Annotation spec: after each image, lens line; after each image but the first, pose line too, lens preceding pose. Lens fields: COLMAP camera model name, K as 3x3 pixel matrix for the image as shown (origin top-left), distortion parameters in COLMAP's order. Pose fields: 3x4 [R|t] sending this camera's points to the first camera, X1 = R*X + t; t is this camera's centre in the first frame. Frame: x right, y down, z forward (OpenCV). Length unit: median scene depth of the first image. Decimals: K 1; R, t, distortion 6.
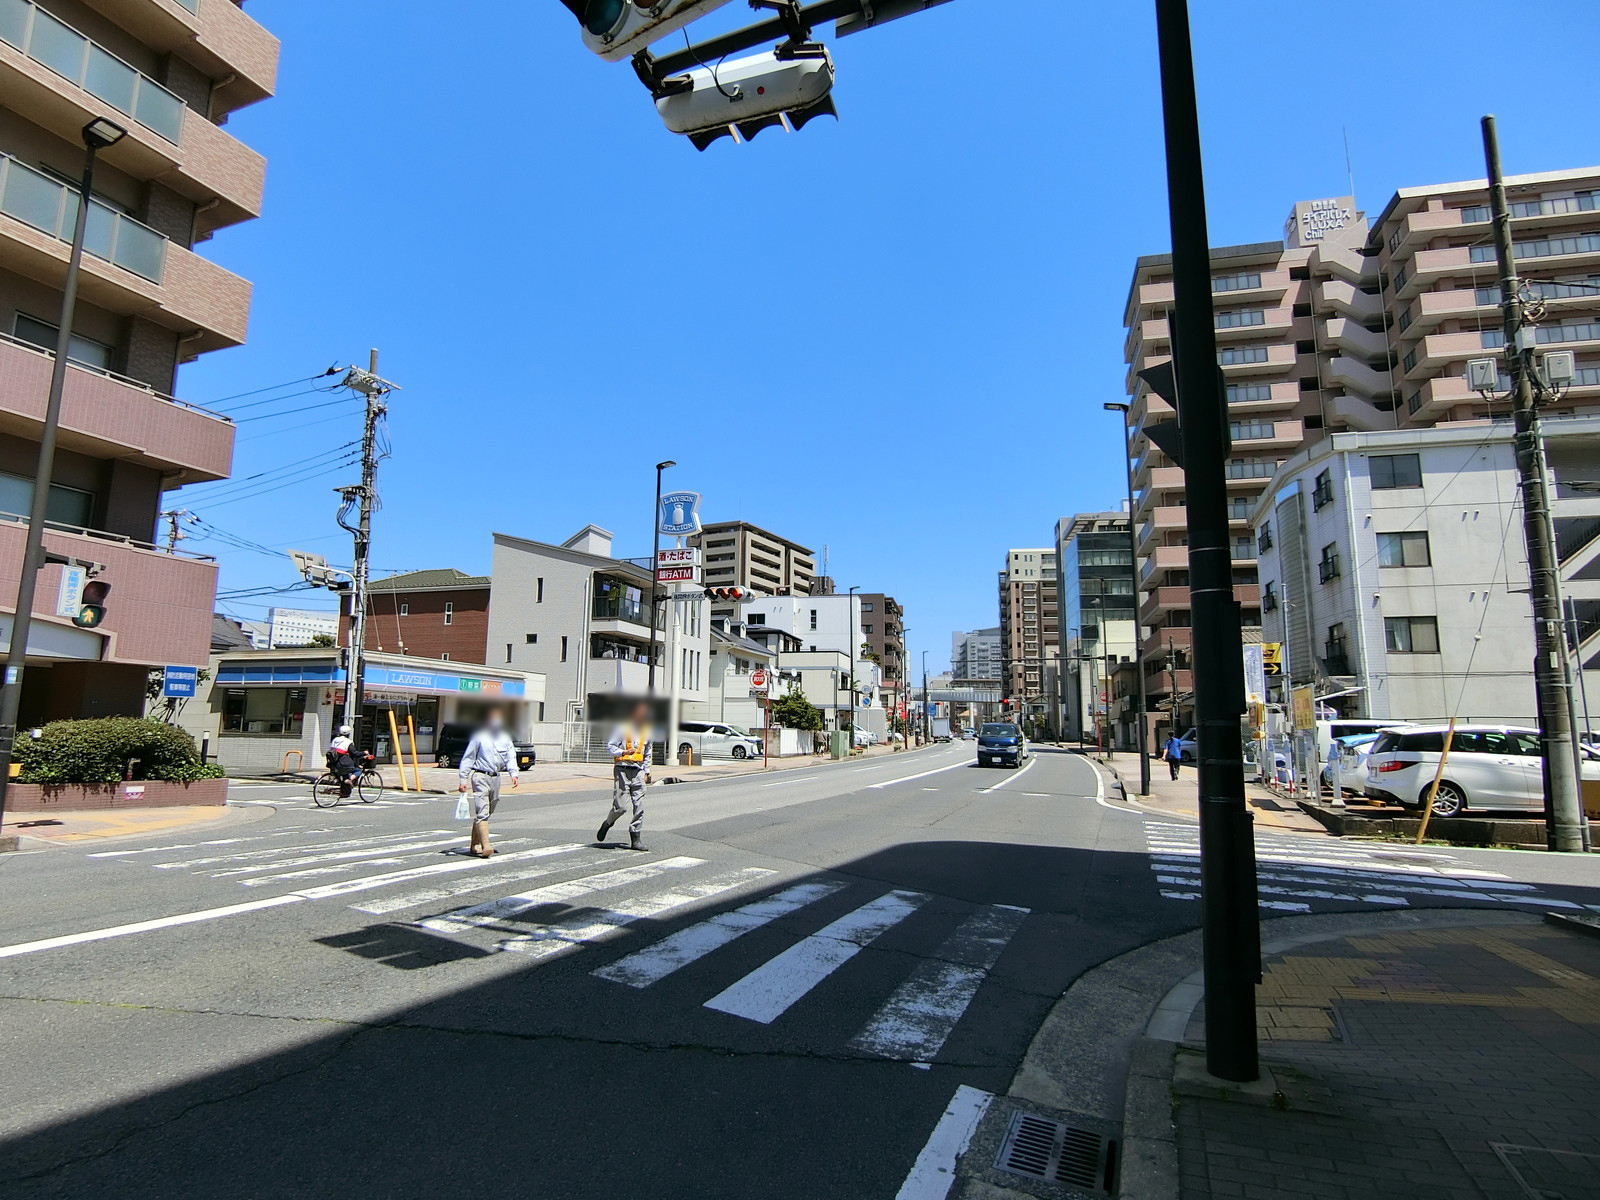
lens RADIAL K [[887.5, 0, 800.4], [0, 887.5, 602.6], [0, 0, 1]] dist [-0.022441, -0.001063]
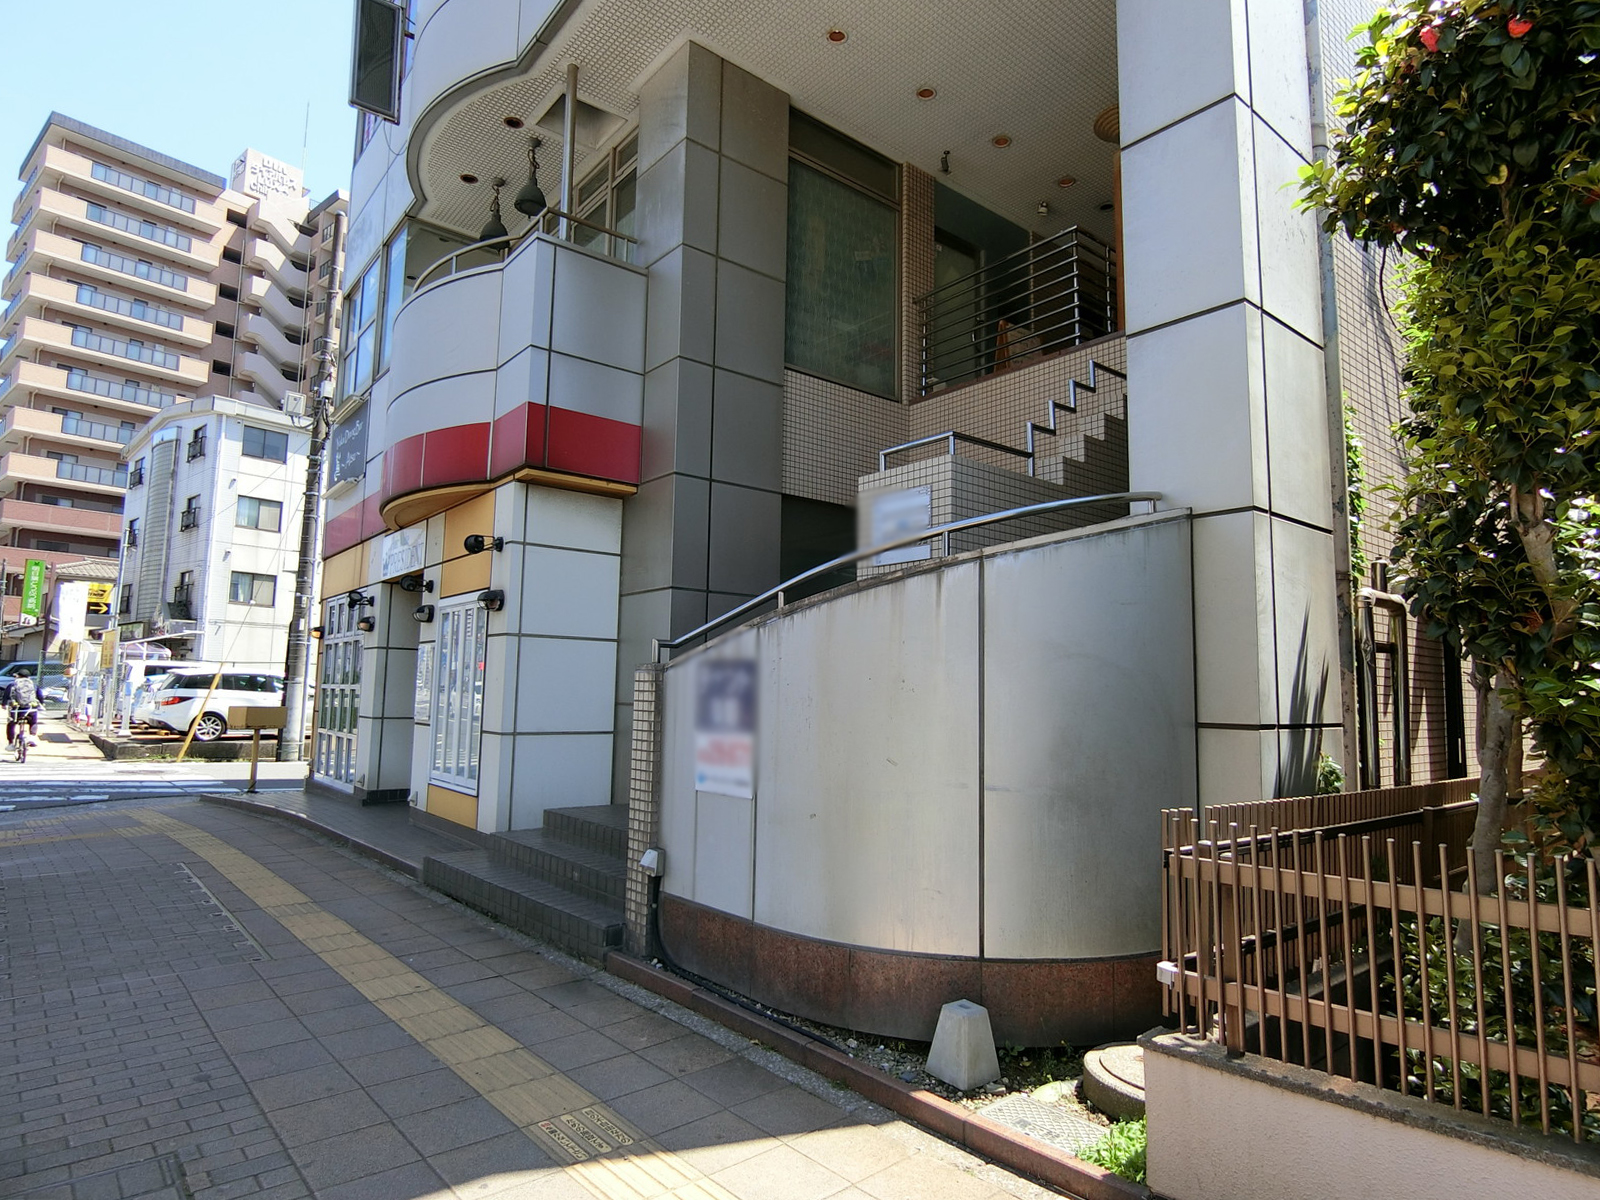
lens RADIAL K [[887.5, 0, 803.6], [0, 887.5, 601.0], [0, 0, 1]] dist [-0.022441, -0.001063]
pose [[0.427152, 0.096425, 0.899024, -0.021535], [-0.153949, 0.987535, -0.032773, -0.019385], [-0.890978, -0.124405, 0.436672, -0.127240]]
